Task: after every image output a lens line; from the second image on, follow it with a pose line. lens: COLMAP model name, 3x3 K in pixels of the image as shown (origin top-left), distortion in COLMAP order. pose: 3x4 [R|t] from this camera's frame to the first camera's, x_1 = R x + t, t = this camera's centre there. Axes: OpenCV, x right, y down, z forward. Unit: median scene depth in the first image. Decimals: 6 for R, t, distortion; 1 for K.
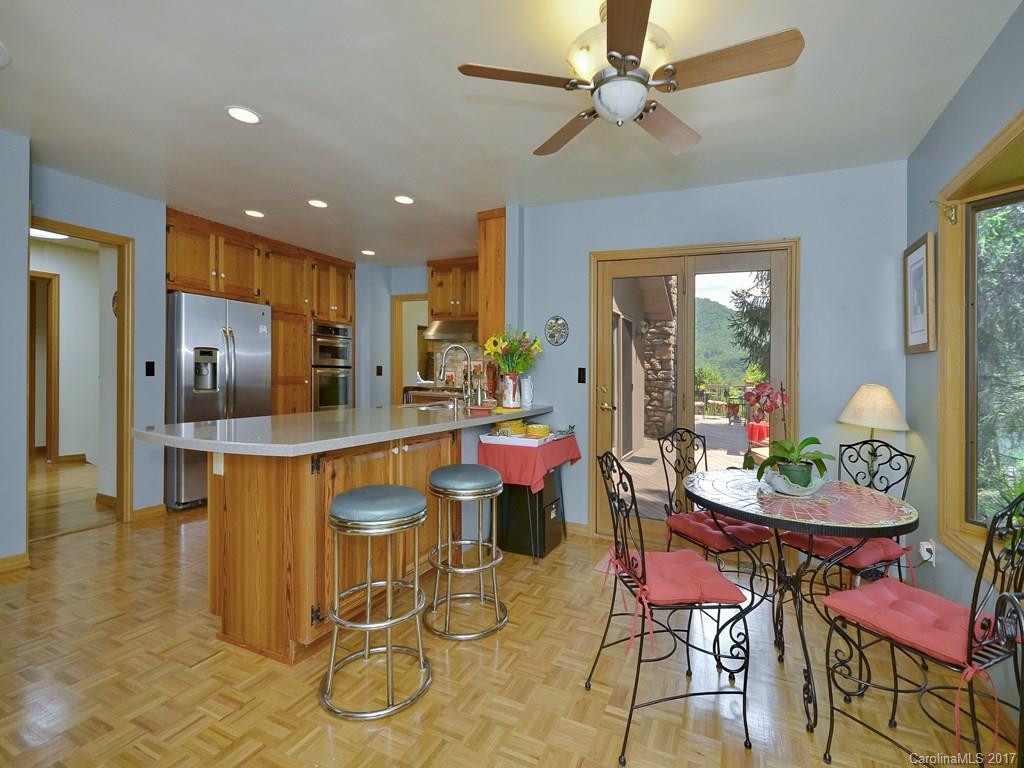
lens RADIAL K [[478.7, 0, 512.0], [0, 478.7, 384.0], [0, 0, 1]] dist [-0.000377, -0.000070]
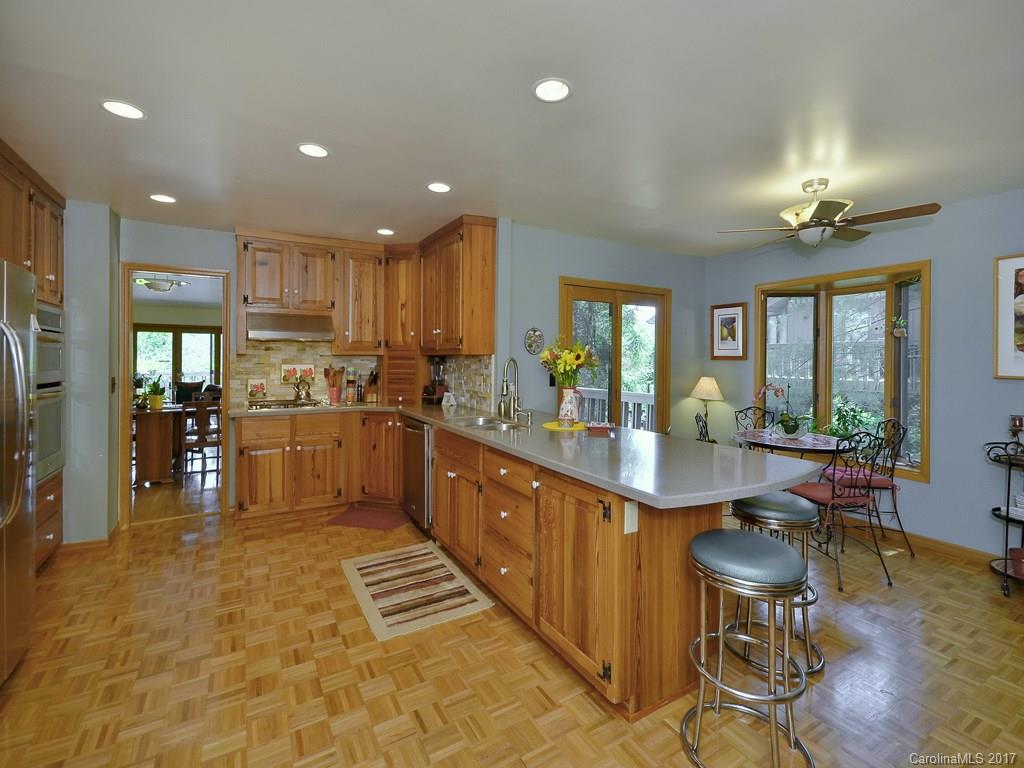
lens RADIAL K [[463.1, 0, 518.6], [0, 463.1, 358.7], [0, 0, 1]] dist [0.001326, 0.000248]
pose [[0.558823, -0.031829, 0.828676, -0.603930], [0.037102, 0.999222, 0.013360, -0.063441], [-0.828457, 0.023279, 0.559569, 0.315463]]
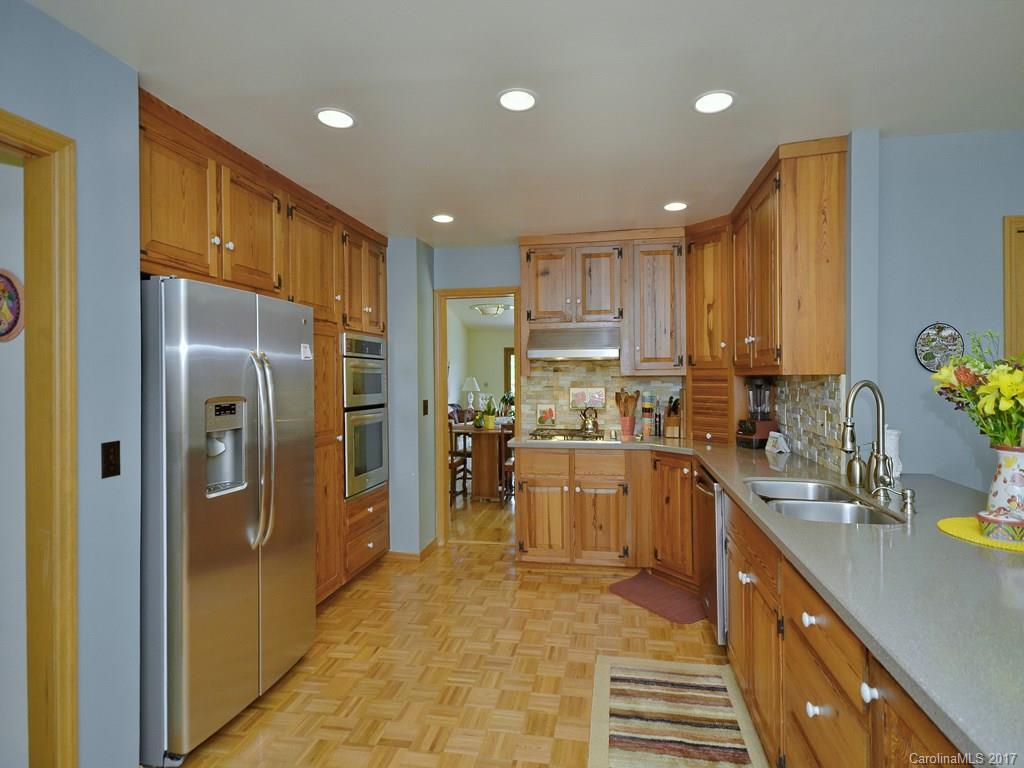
lens RADIAL K [[523.6, 0, 519.7], [0, 523.6, 375.2], [0, 0, 1]] dist [0.010323, 0.001117]
pose [[0.960141, -0.038895, 0.276798, -0.441956], [0.046111, 0.998744, -0.019606, -0.065024], [-0.275687, 0.031588, 0.960728, 0.376325]]
